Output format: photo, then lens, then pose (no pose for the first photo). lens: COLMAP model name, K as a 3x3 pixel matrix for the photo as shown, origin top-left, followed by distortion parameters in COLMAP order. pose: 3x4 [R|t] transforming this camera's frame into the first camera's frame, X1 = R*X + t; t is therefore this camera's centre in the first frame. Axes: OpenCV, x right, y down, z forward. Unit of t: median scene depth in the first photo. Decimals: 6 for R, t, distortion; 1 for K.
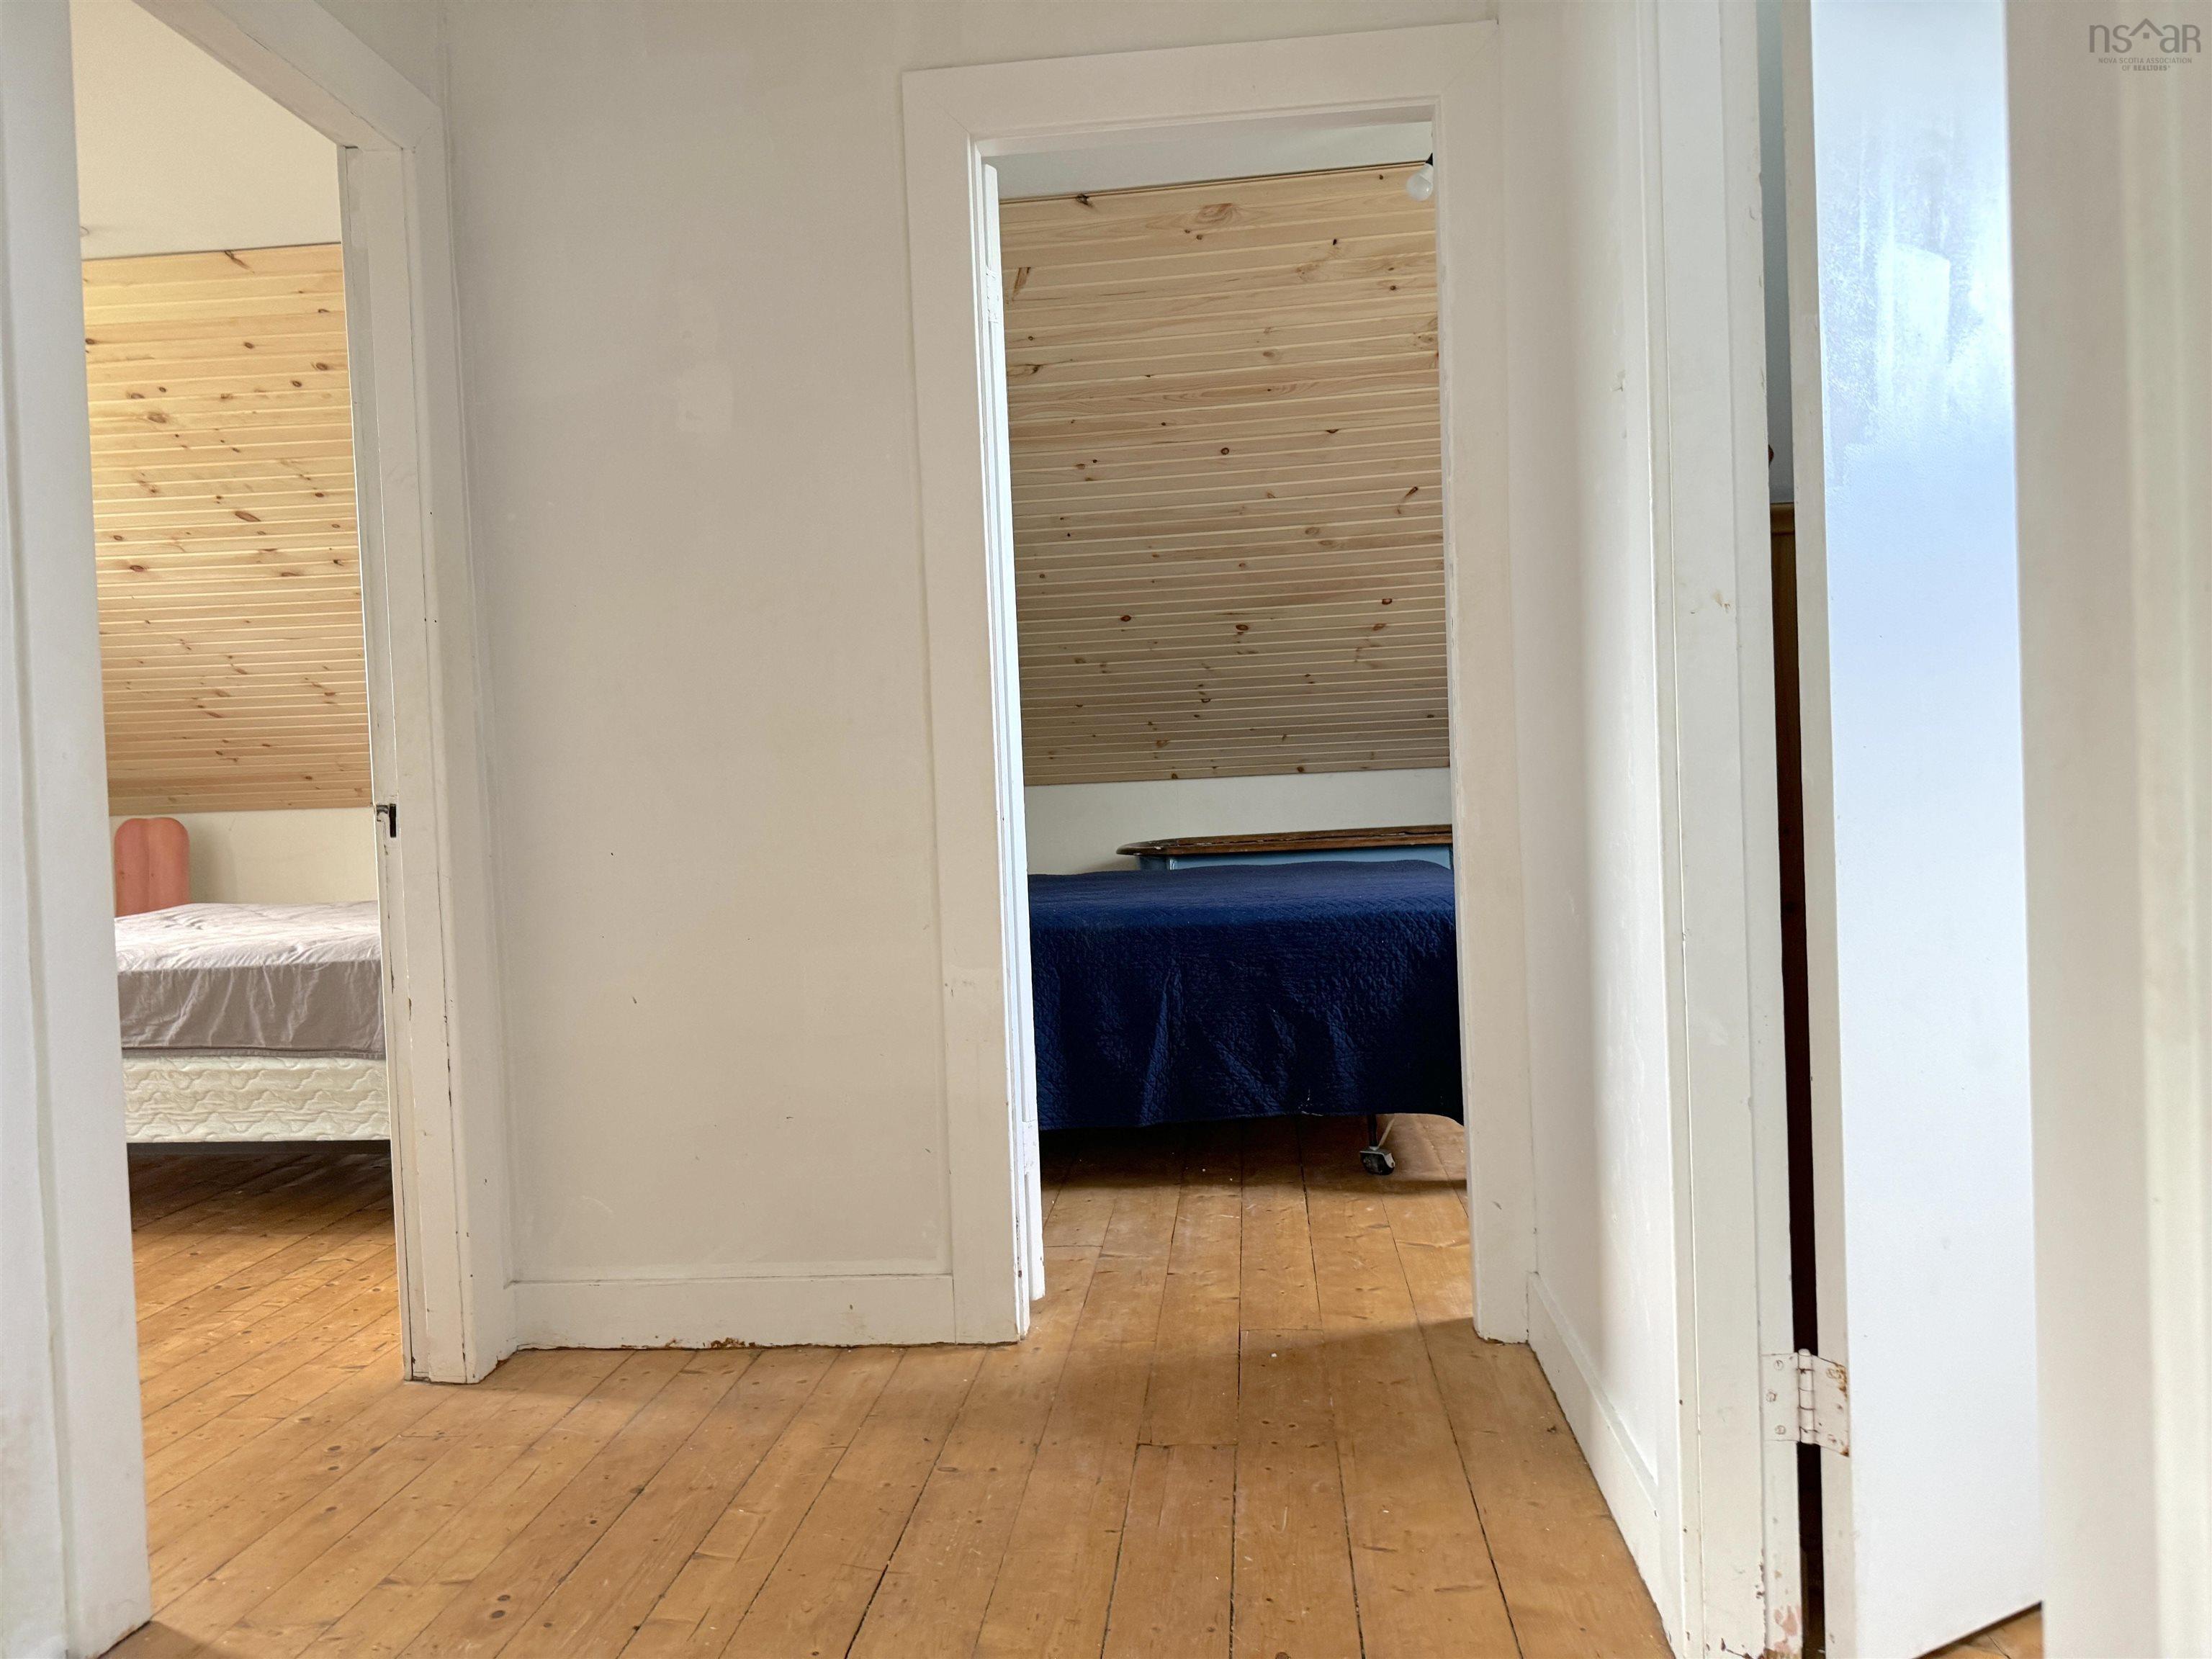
lens RADIAL K [[1581.5, 0, 1103.8], [0, 1581.5, 818.1], [0, 0, 1]] dist [-0.003277, 0.003210]
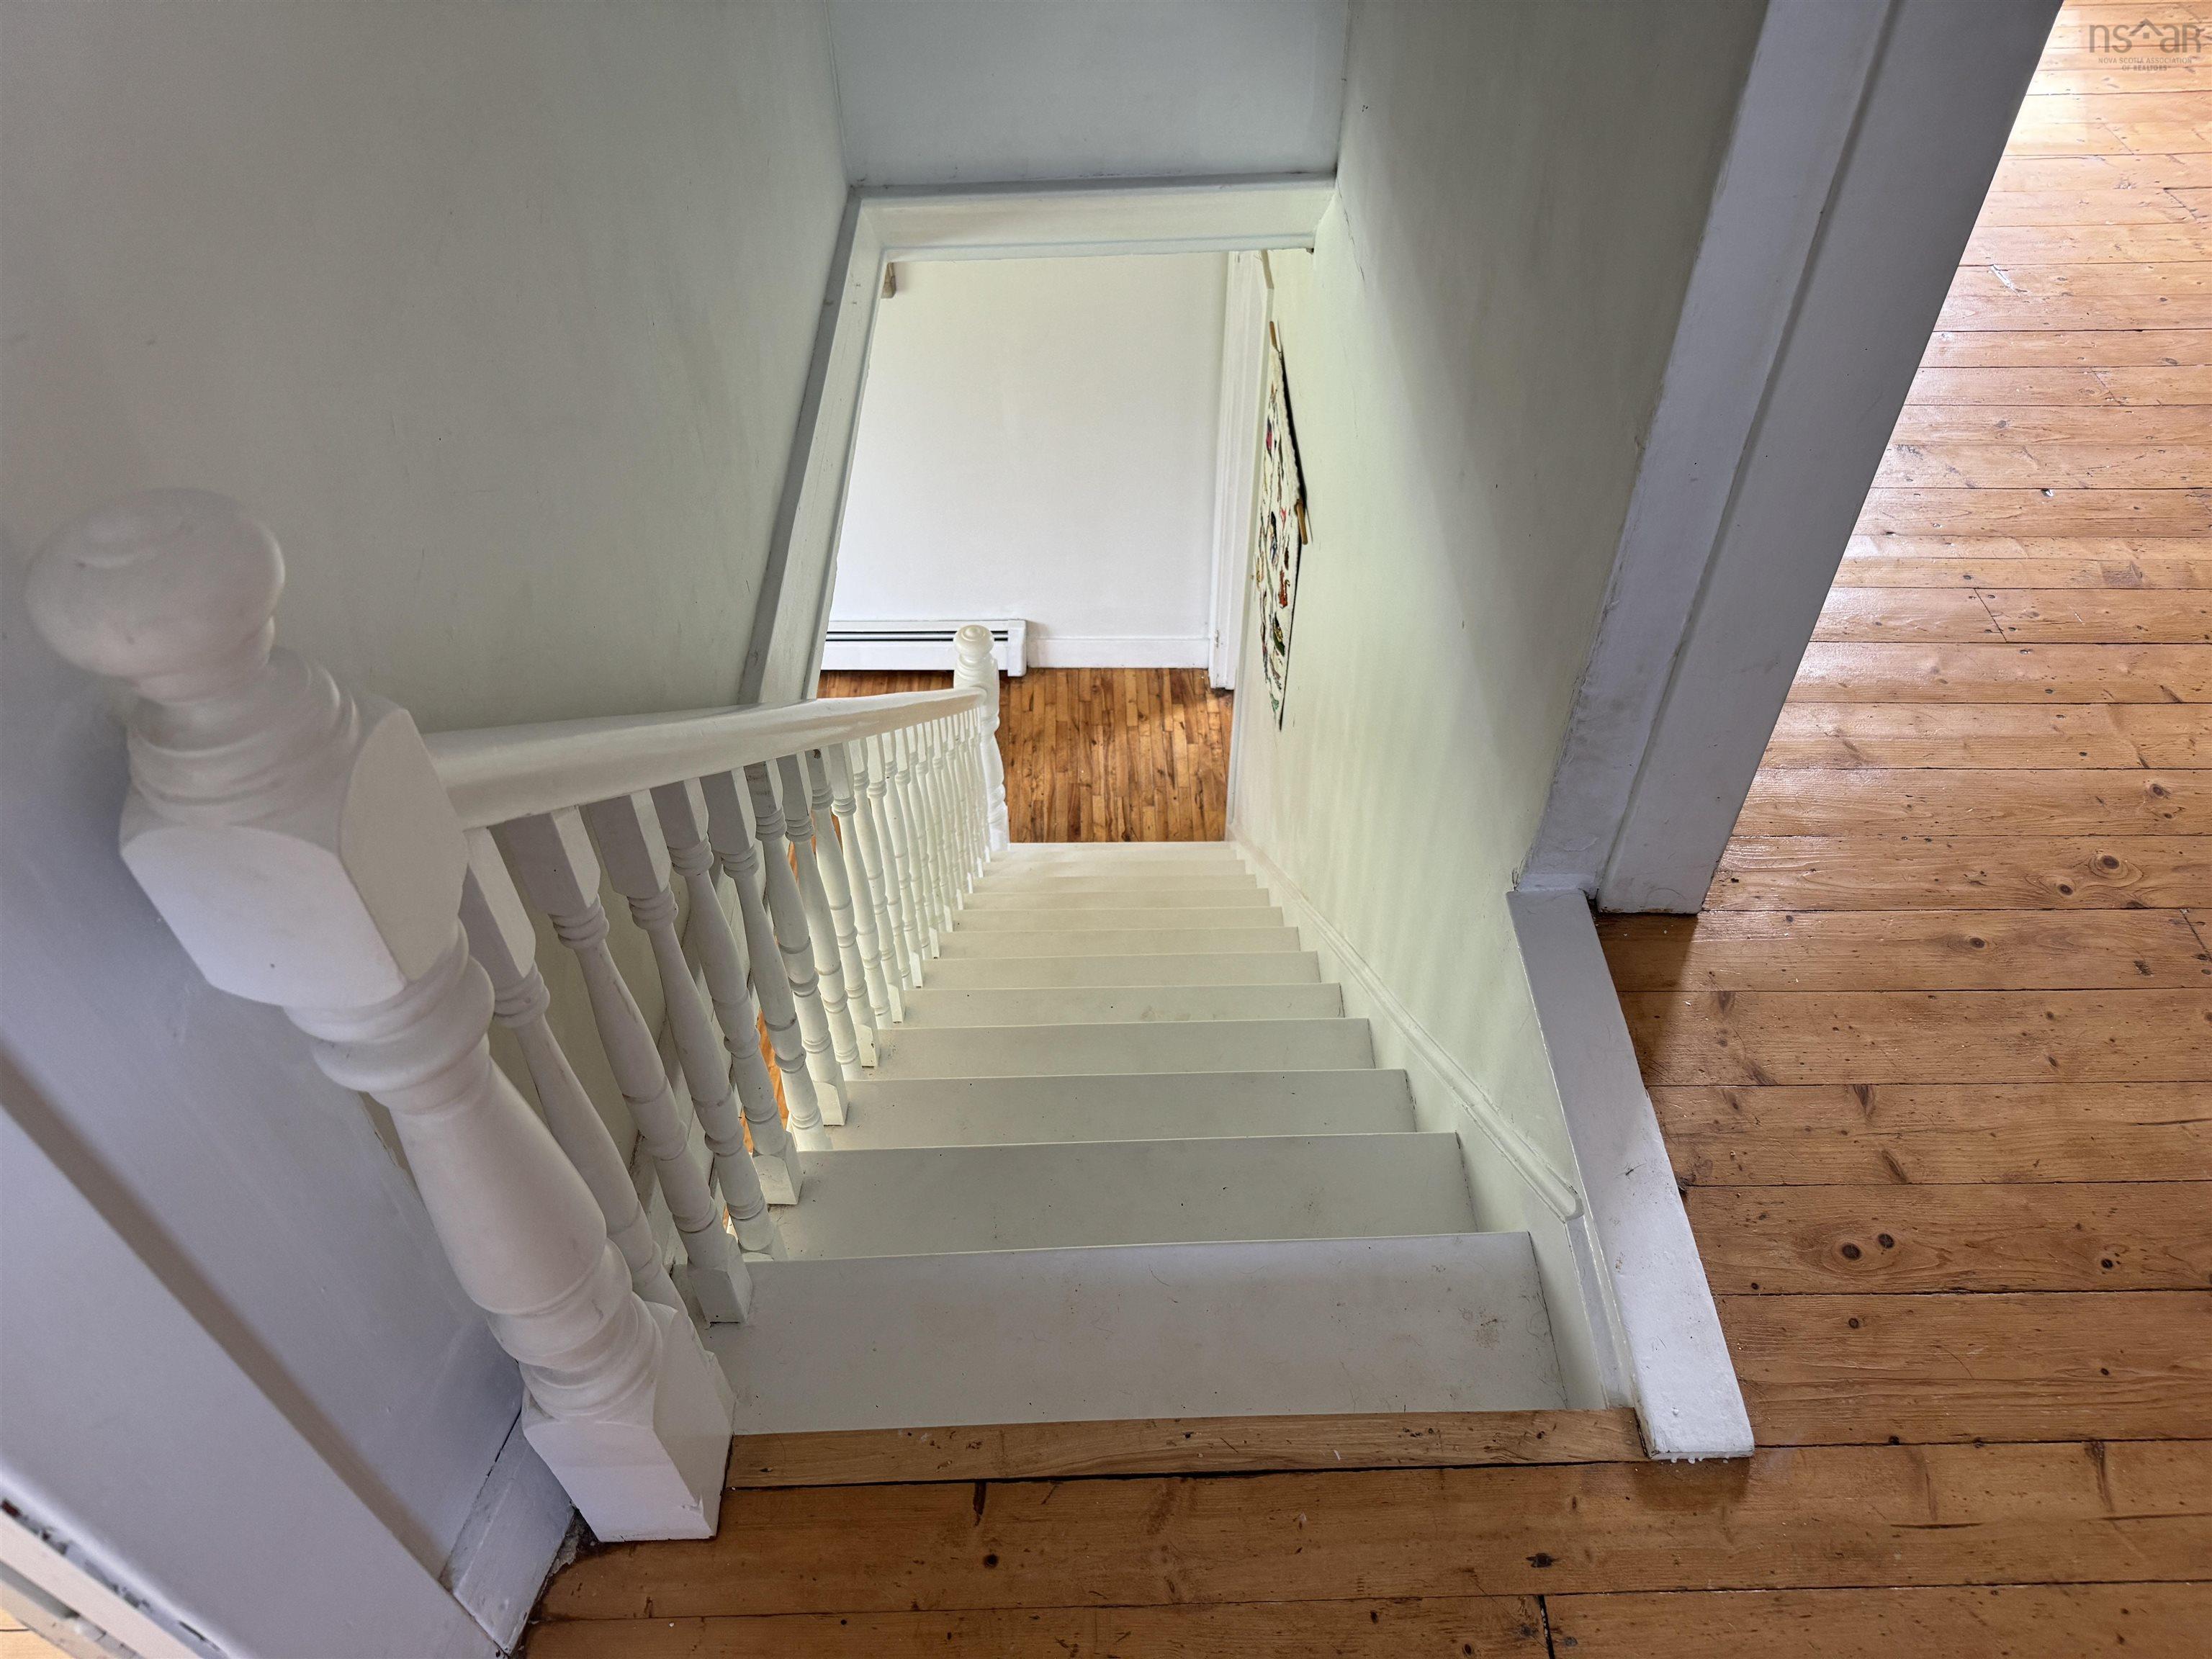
lens RADIAL K [[1557.2, 0, 1106.0], [0, 1557.2, 829.5], [0, 0, 1]] dist [0.051561, -0.069054]
pose [[0.105558, 0.745947, -0.657586, -0.032221], [-0.016327, 0.662492, 0.748891, -0.115877], [0.994279, -0.068315, 0.082110, 0.301083]]
